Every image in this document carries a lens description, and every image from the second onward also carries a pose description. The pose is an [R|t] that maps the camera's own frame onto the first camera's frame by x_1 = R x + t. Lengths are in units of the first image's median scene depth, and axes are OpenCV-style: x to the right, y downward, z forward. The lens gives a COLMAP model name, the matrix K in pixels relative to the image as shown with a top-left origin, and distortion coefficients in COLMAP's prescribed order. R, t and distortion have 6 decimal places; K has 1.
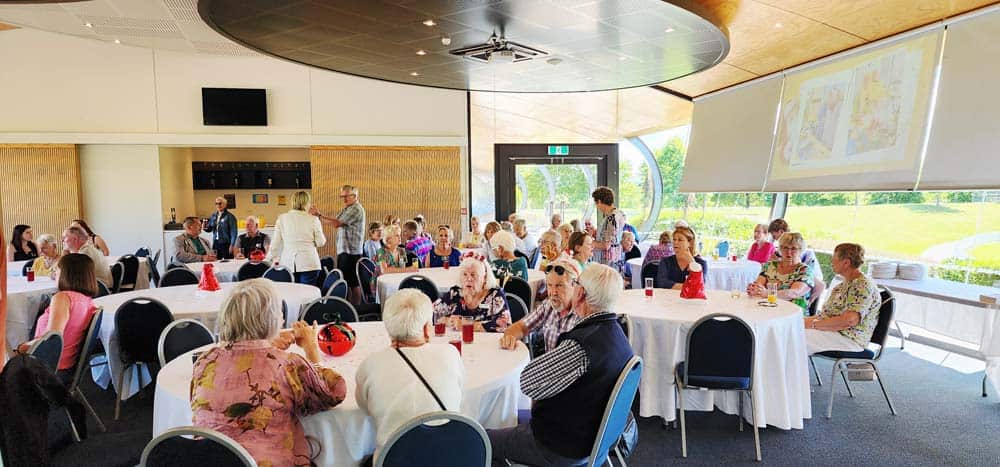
lens RADIAL K [[669.4, 0, 502.9], [0, 669.4, 241.1], [0, 0, 1]] dist [0.046790, -0.006812]
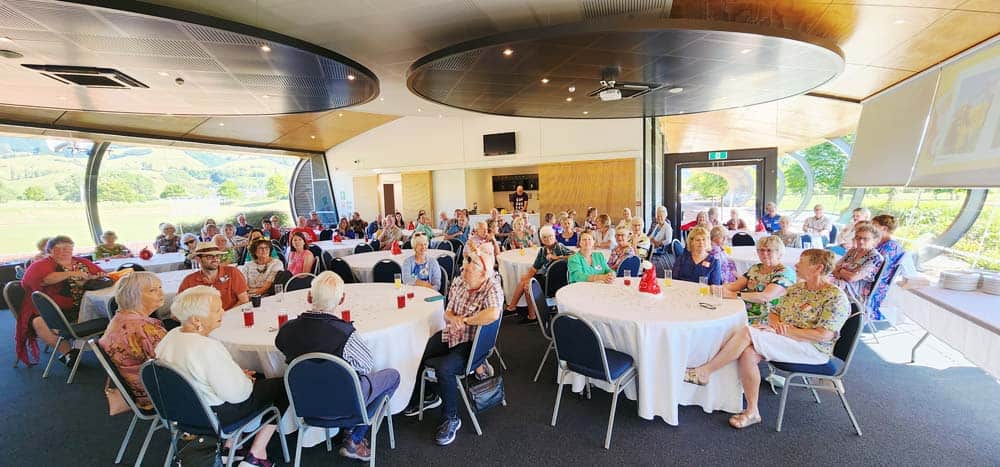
lens RADIAL K [[420.1, 0, 502.6], [0, 420.1, 231.3], [0, 0, 1]] dist [-0.005063, -0.000034]
pose [[0.820495, 0.036877, -0.570463, 0.232095], [-0.016867, 0.999044, 0.040323, -0.019479], [0.571405, -0.023463, 0.820333, 0.120309]]
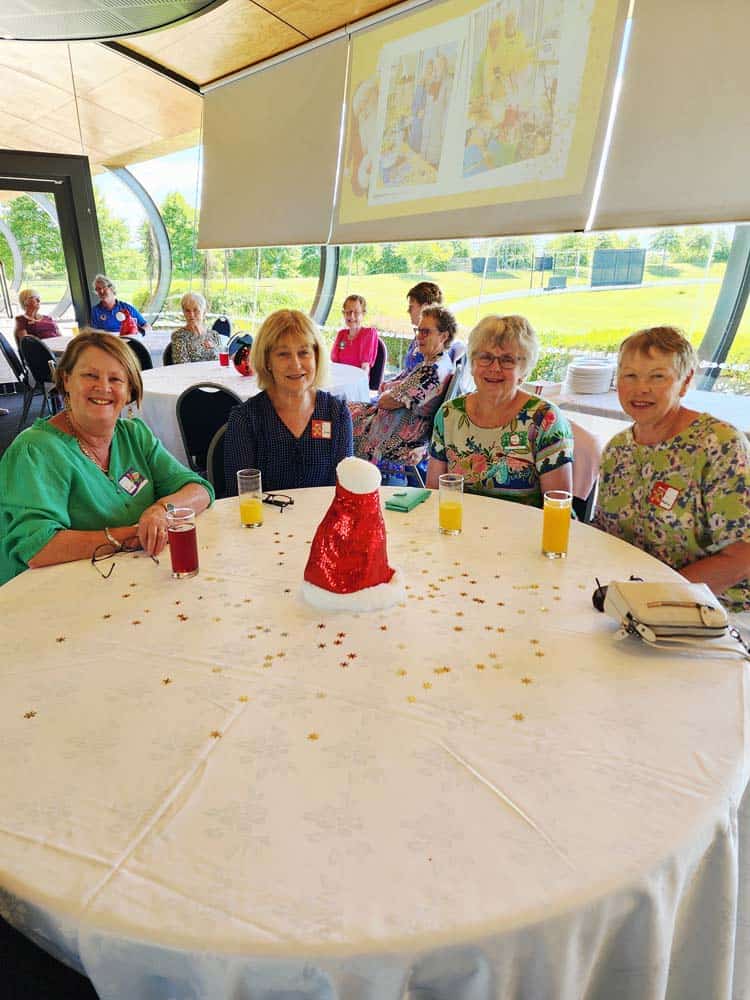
lens RADIAL K [[658.8, 0, 364.2], [0, 658.8, 503.8], [0, 0, 1]] dist [0.026342, -0.003814]
pose [[0.876369, -0.168664, 0.451143, 0.083017], [0.039417, 0.958654, 0.281832, -0.010831], [-0.480025, -0.229206, 0.846782, 0.368838]]
